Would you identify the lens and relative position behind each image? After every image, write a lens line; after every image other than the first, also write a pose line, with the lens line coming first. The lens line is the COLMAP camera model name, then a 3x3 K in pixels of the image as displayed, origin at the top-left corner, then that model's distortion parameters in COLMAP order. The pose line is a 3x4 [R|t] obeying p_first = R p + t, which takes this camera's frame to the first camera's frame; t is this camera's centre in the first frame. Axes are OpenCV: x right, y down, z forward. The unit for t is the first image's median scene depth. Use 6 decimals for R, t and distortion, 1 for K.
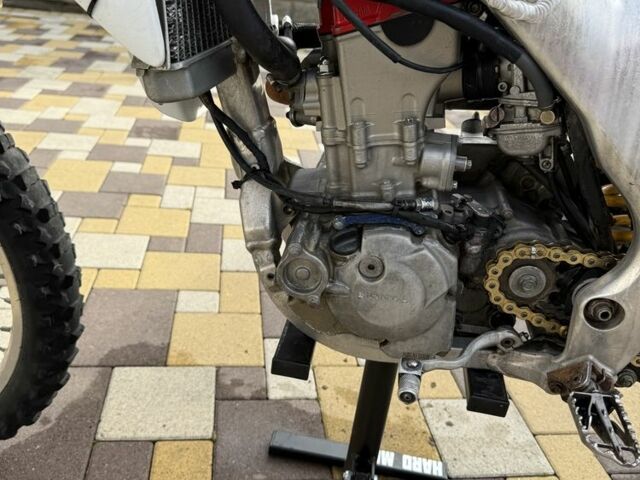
lens RADIAL K [[616.3, 0, 334.8], [0, 616.3, 241.7], [0, 0, 1]] dist [0.135973, -0.310180]
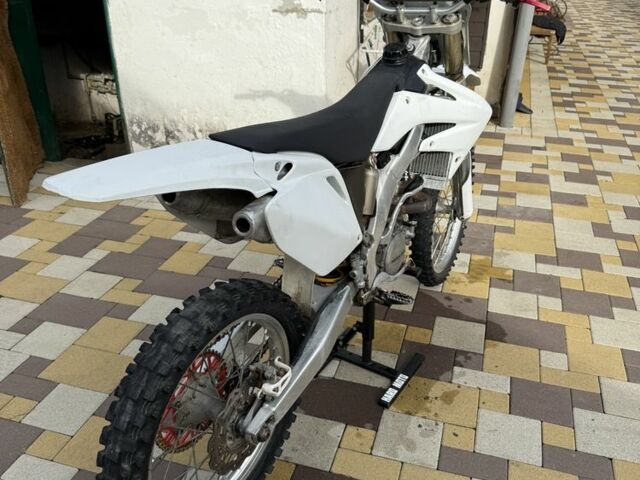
lens RADIAL K [[614.4, 0, 320.0], [0, 614.4, 240.0], [0, 0, 1]] dist [0.146517, -0.293617]
pose [[-0.404788, 0.310286, -0.860156, 2.177549], [-0.457595, 0.745674, 0.484332, -1.058672], [0.791678, 0.589655, -0.159855, 1.053062]]
